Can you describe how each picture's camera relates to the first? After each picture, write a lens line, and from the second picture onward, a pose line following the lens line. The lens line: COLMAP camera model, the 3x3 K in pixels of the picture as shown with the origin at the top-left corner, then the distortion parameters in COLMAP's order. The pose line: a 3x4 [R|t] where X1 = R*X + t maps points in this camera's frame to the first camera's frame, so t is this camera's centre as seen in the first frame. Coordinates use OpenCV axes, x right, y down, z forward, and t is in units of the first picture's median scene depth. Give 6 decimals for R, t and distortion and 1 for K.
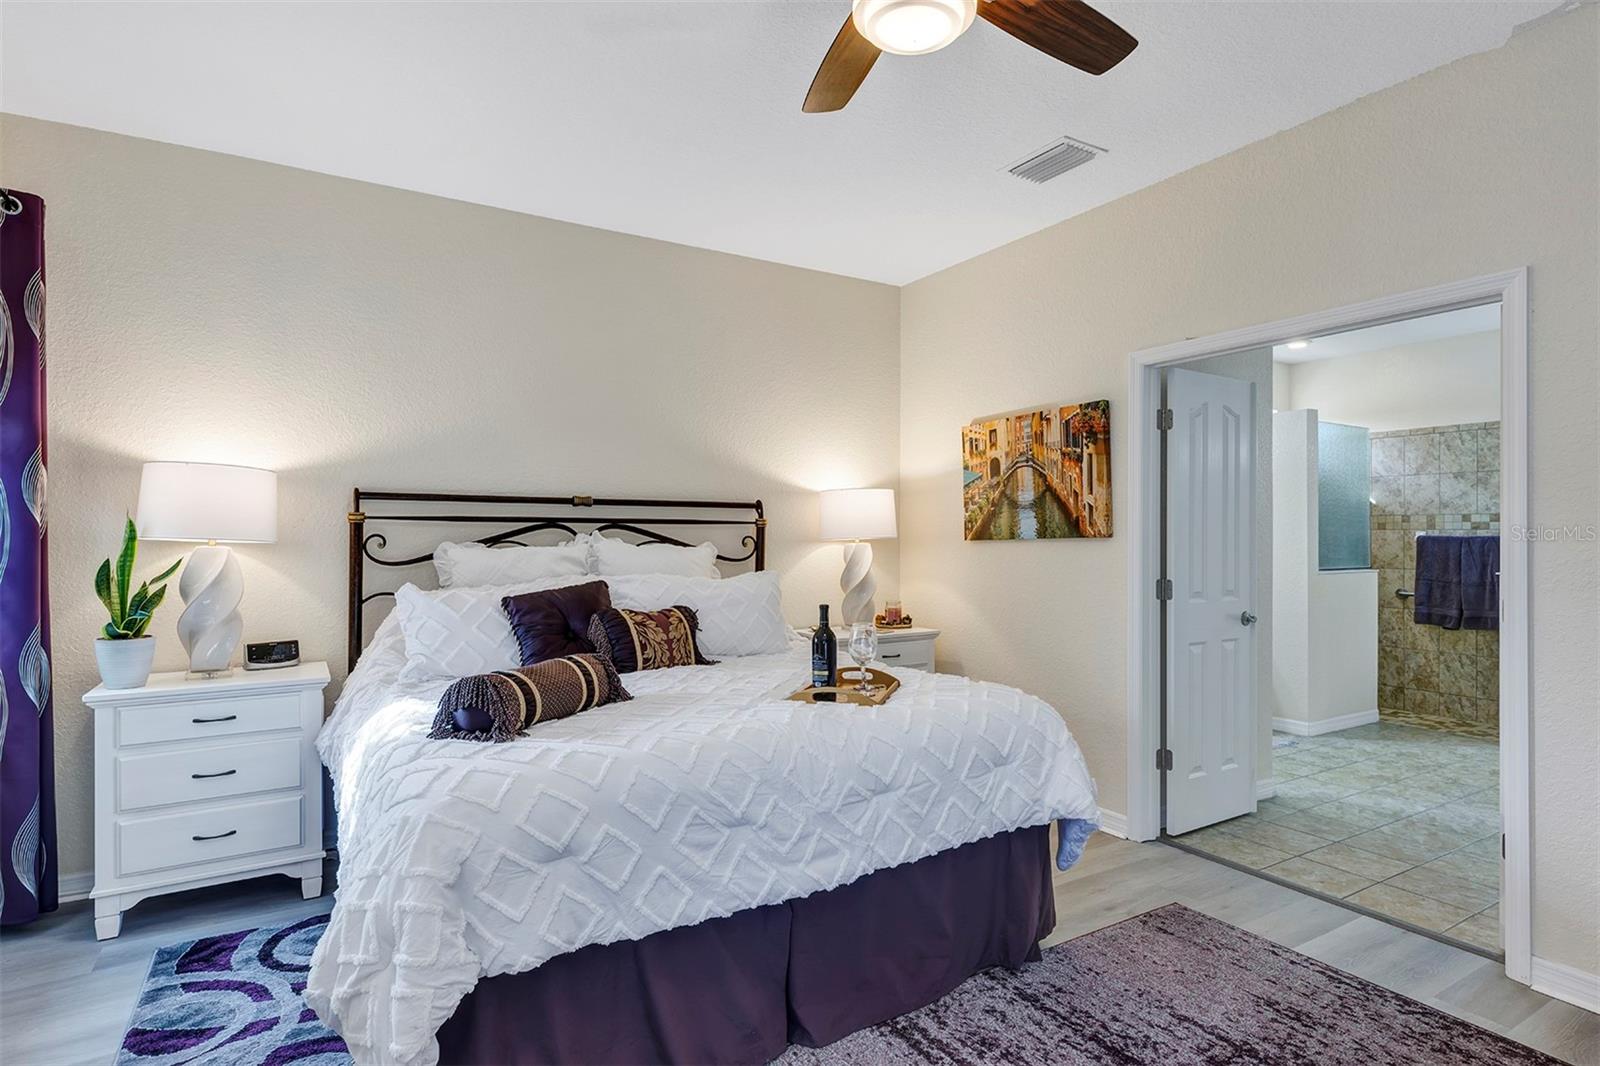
lens RADIAL K [[833.2, 0, 793.1], [0, 833.2, 535.0], [0, 0, 1]] dist [-0.001398, 0.000867]
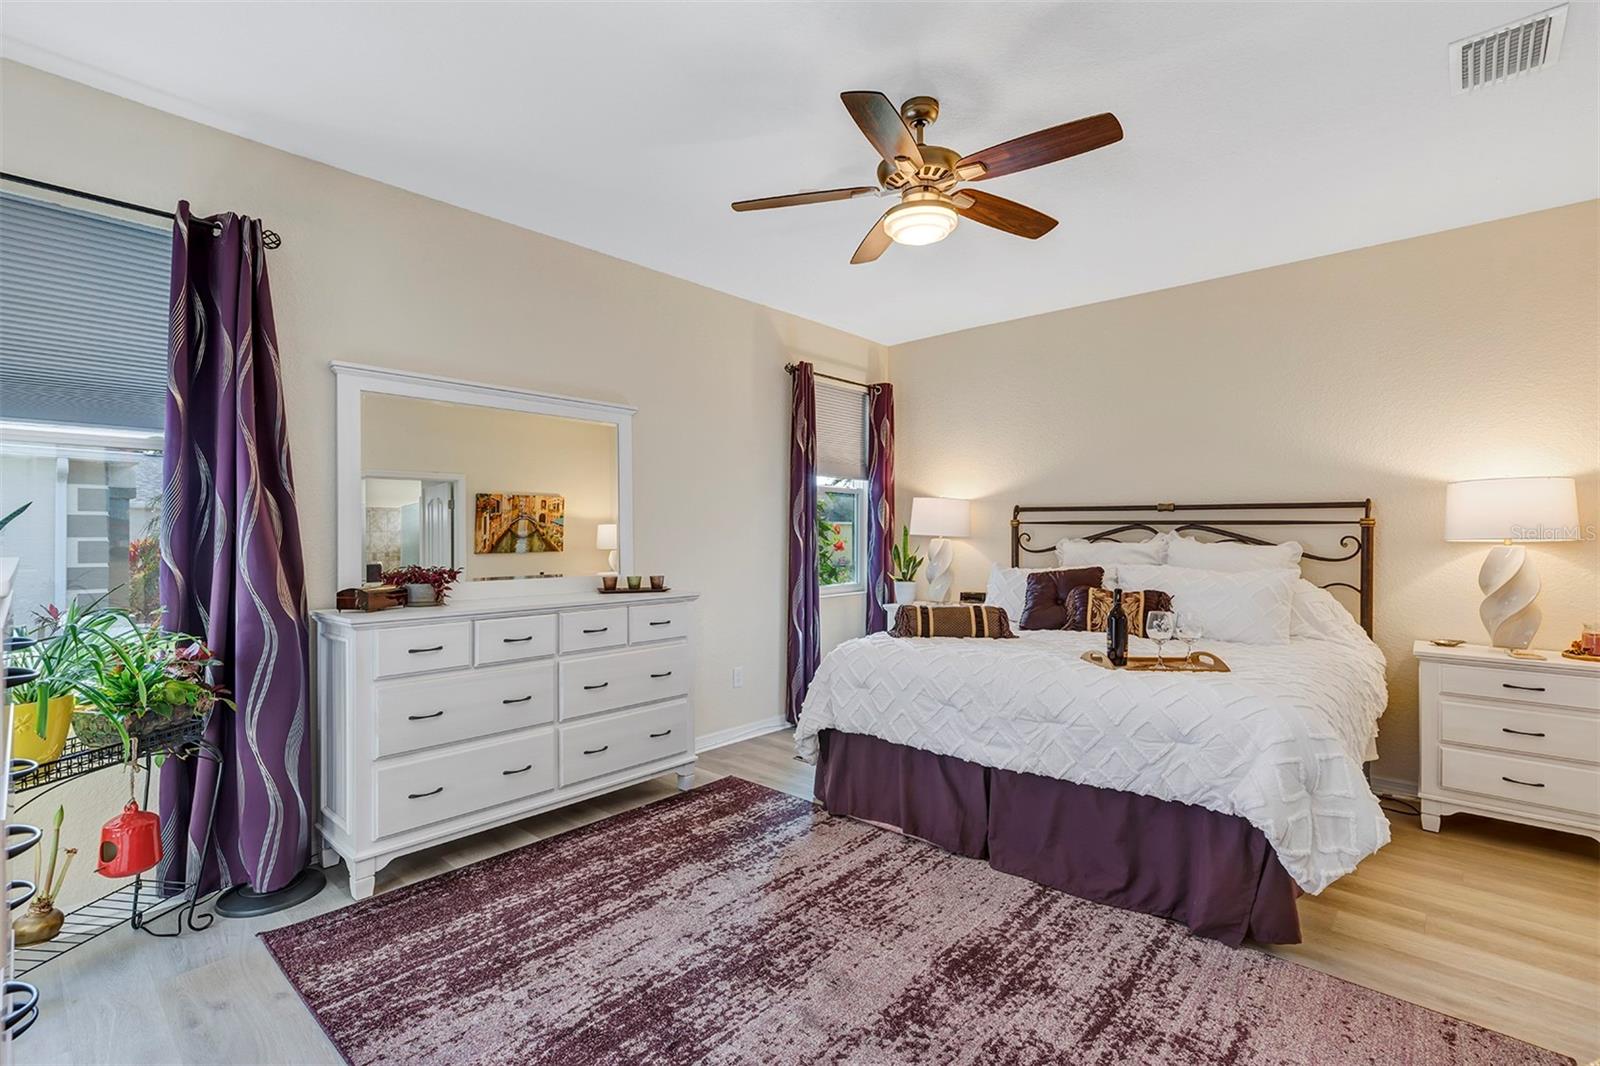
lens RADIAL K [[726.3, 0, 799.7], [0, 726.3, 532.5], [0, 0, 1]] dist [0.005233, 0.001056]
pose [[0.289222, 0.000104, -0.957262, 0.828398], [-0.003143, 0.999995, -0.000841, 0.000122], [0.957257, 0.003252, 0.289221, 0.186318]]
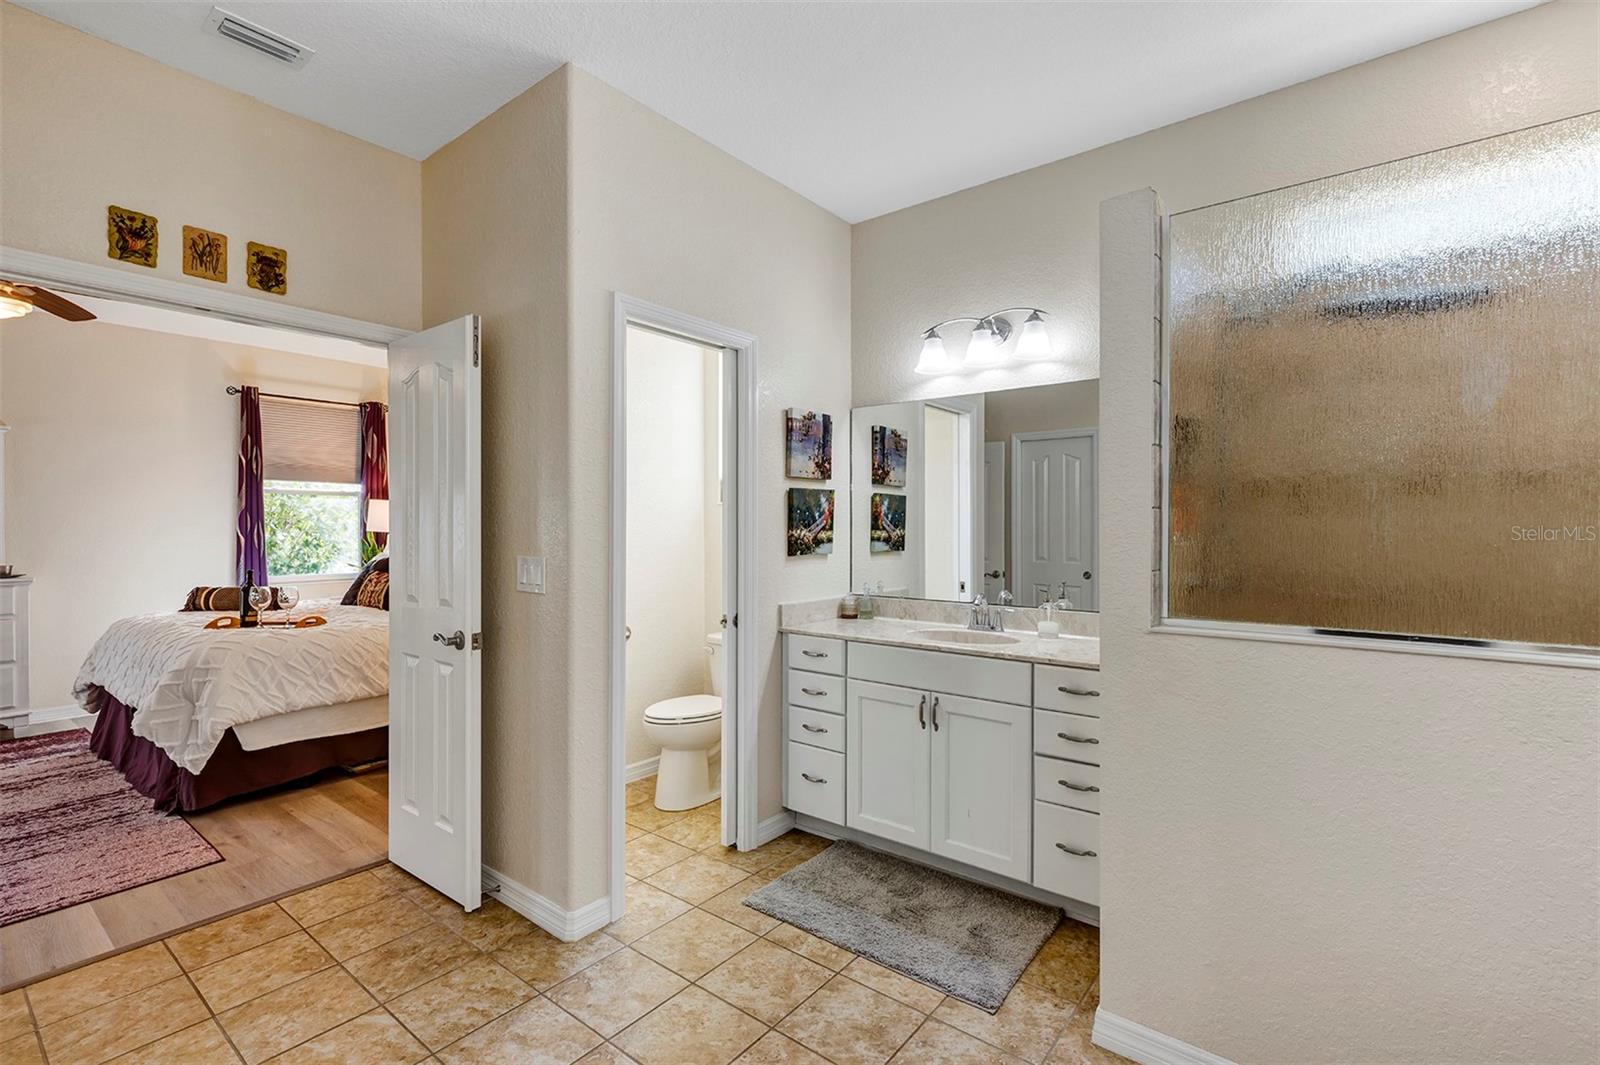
lens RADIAL K [[726.3, 0, 795.1], [0, 726.3, 529.6], [0, 0, 1]] dist [0.005233, 0.001056]
pose [[0.346768, -0.001172, -0.937950, 1.573575], [0.000661, 0.999999, -0.001006, 0.002123], [0.937951, -0.000271, 0.346768, 1.321280]]
